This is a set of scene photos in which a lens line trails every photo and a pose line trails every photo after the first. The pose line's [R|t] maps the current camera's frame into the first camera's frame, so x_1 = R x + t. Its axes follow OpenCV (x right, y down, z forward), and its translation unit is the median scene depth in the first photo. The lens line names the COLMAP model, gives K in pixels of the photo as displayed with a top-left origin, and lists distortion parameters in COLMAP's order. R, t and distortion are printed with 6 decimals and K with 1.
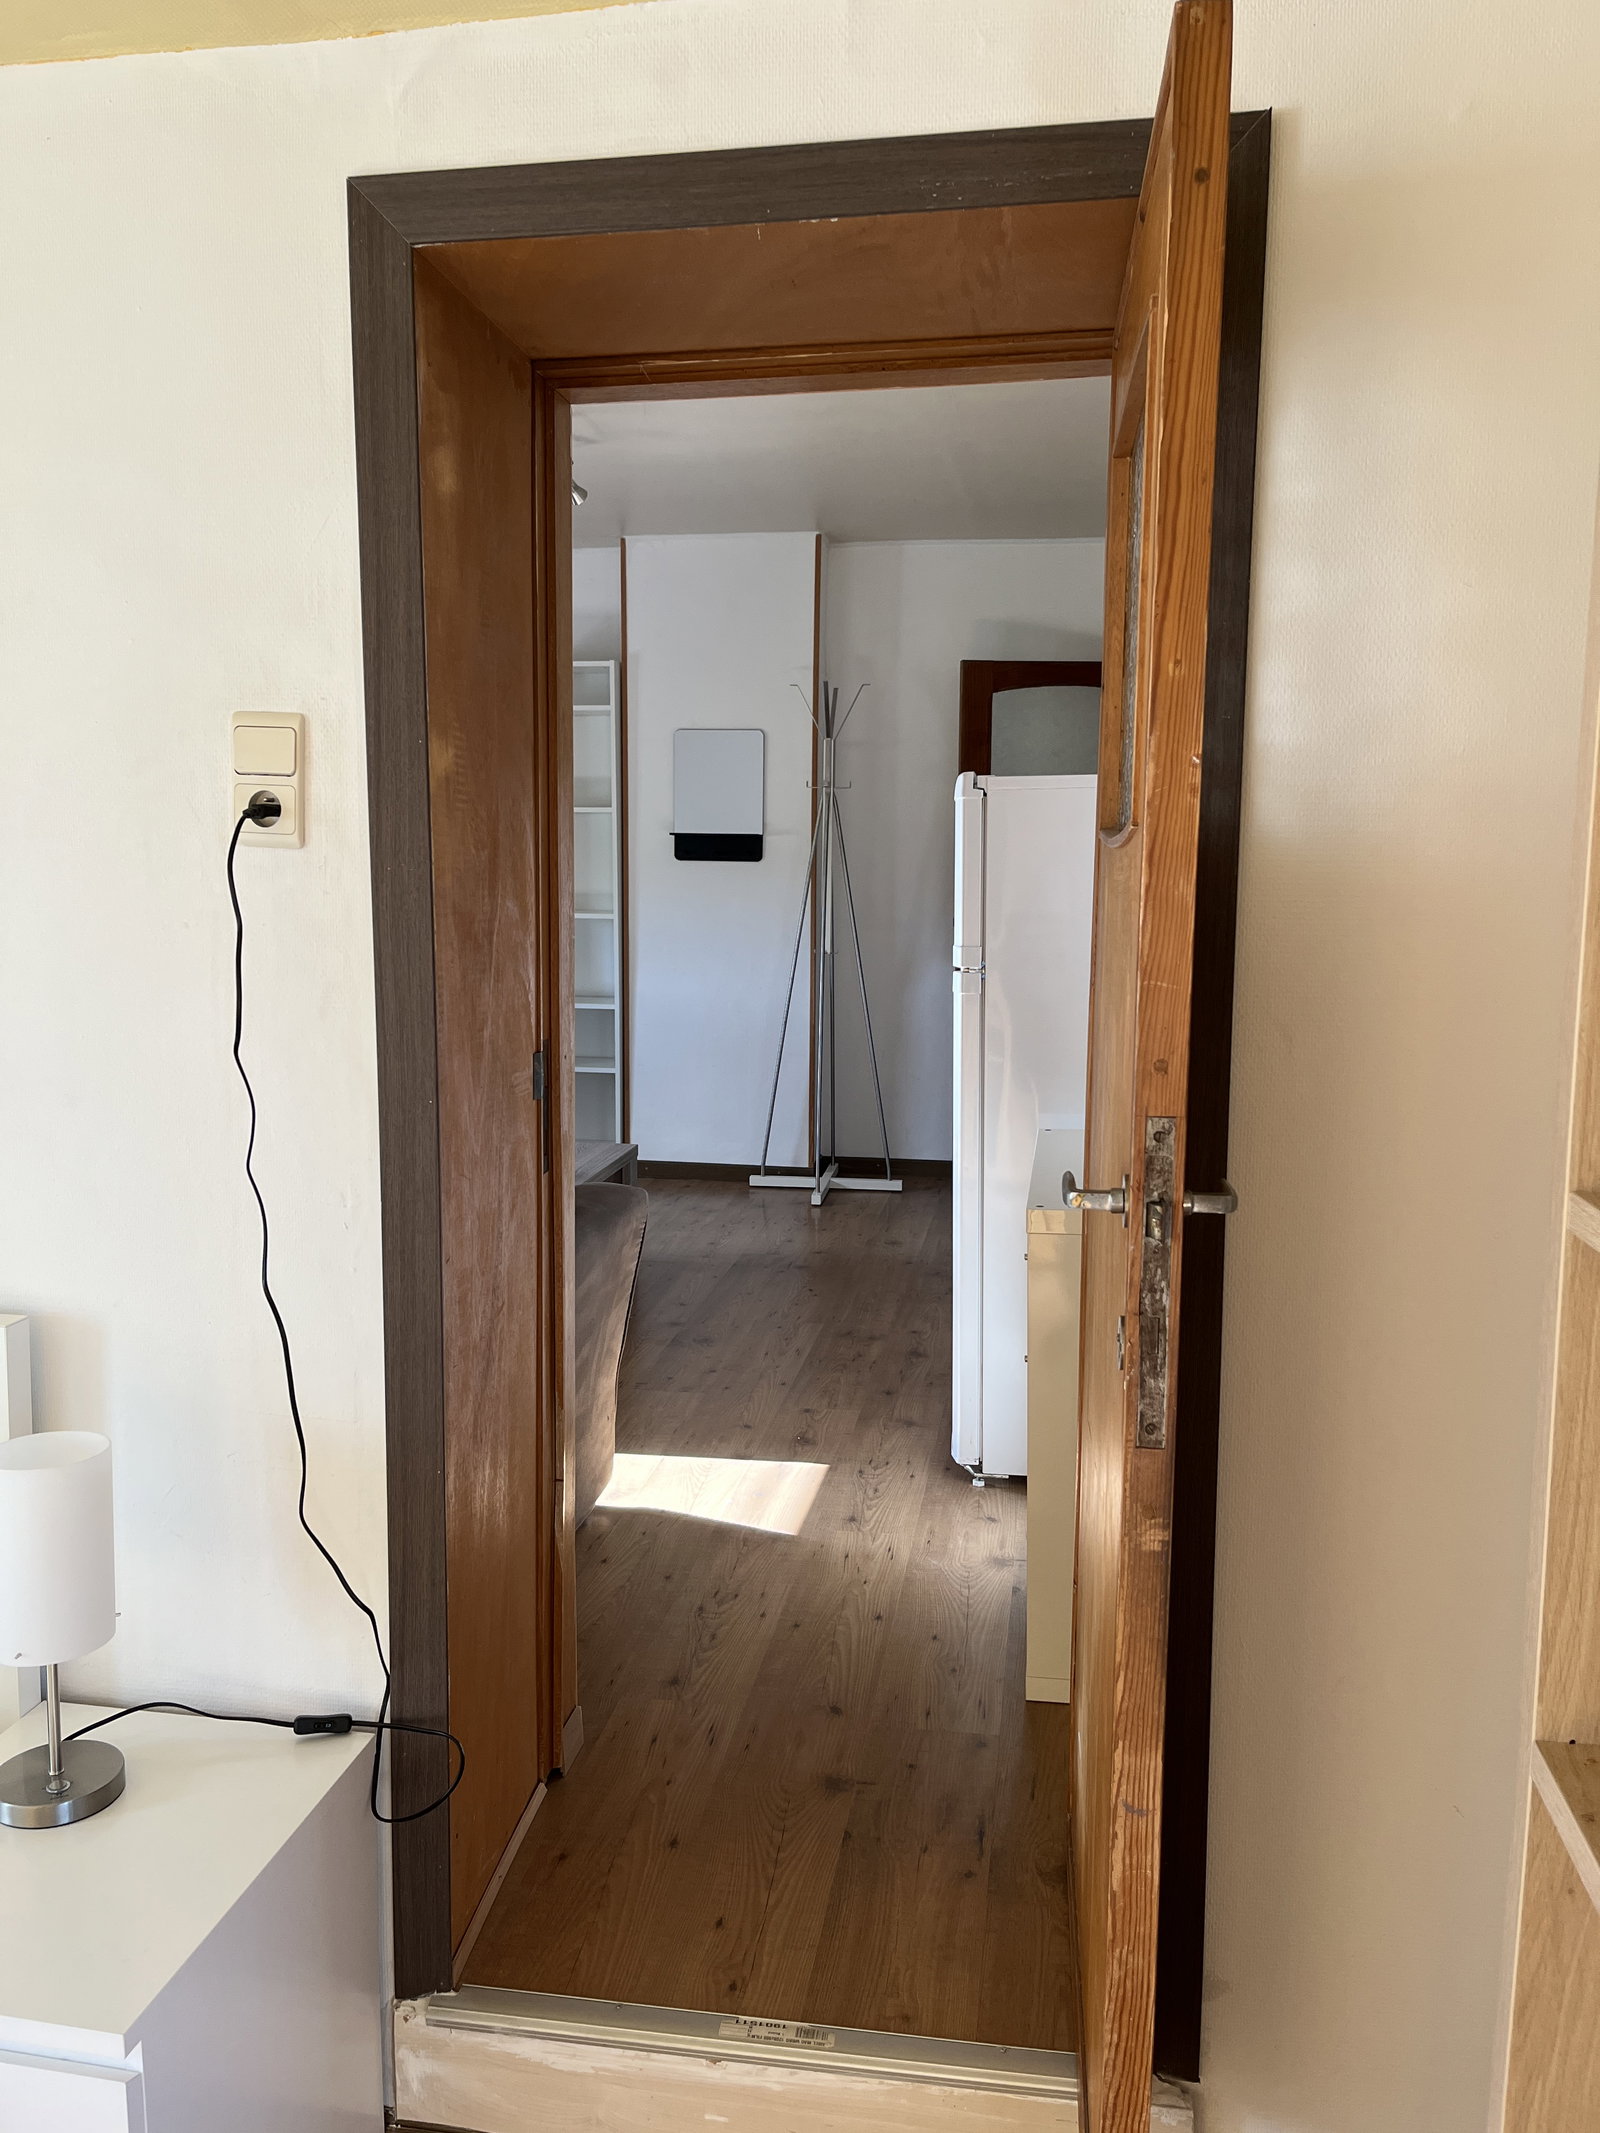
lens RADIAL K [[1602.8, 0, 799.2], [0, 1602.8, 1073.3], [0, 0, 1]] dist [0.078435, -0.110333]
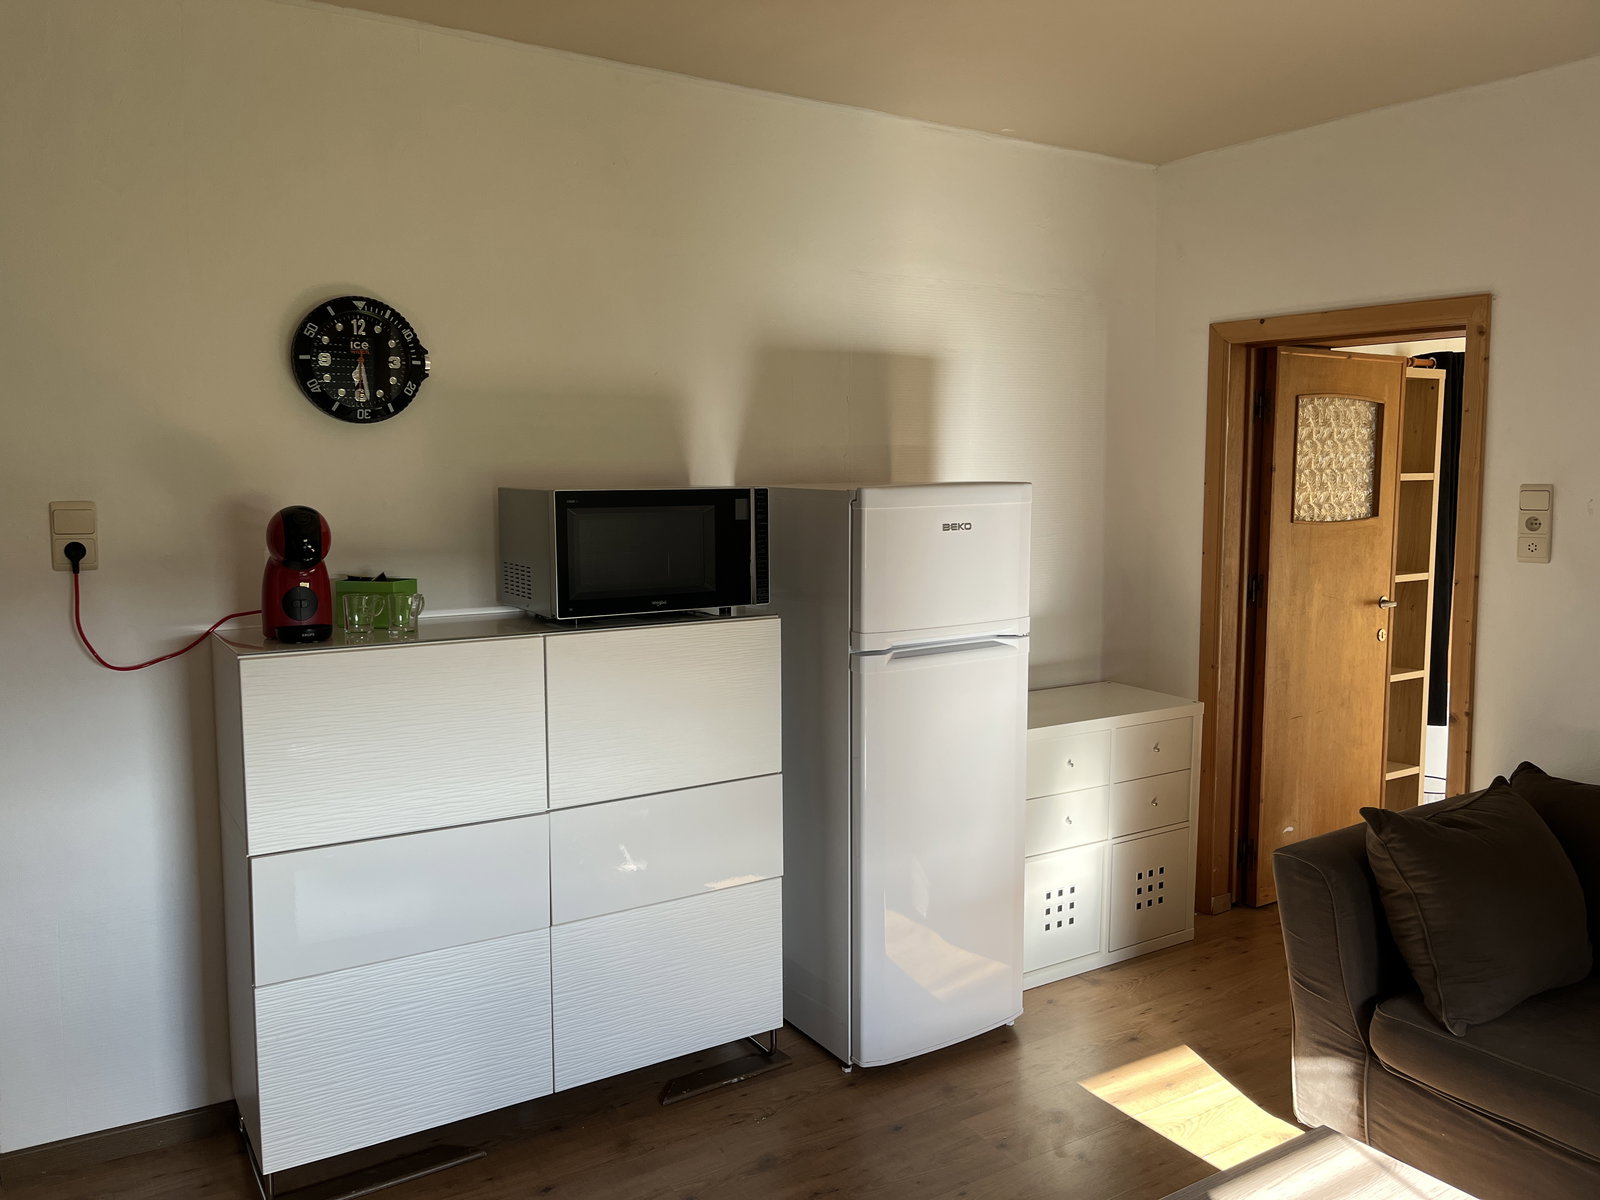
lens RADIAL K [[1202.3, 0, 792.8], [0, 1202.3, 598.6], [0, 0, 1]] dist [0.078435, -0.110333]
pose [[-0.659350, -0.086664, 0.746824, -0.260734], [0.091939, 0.976585, 0.194497, -0.158008], [-0.746193, 0.196904, -0.635944, 0.919368]]
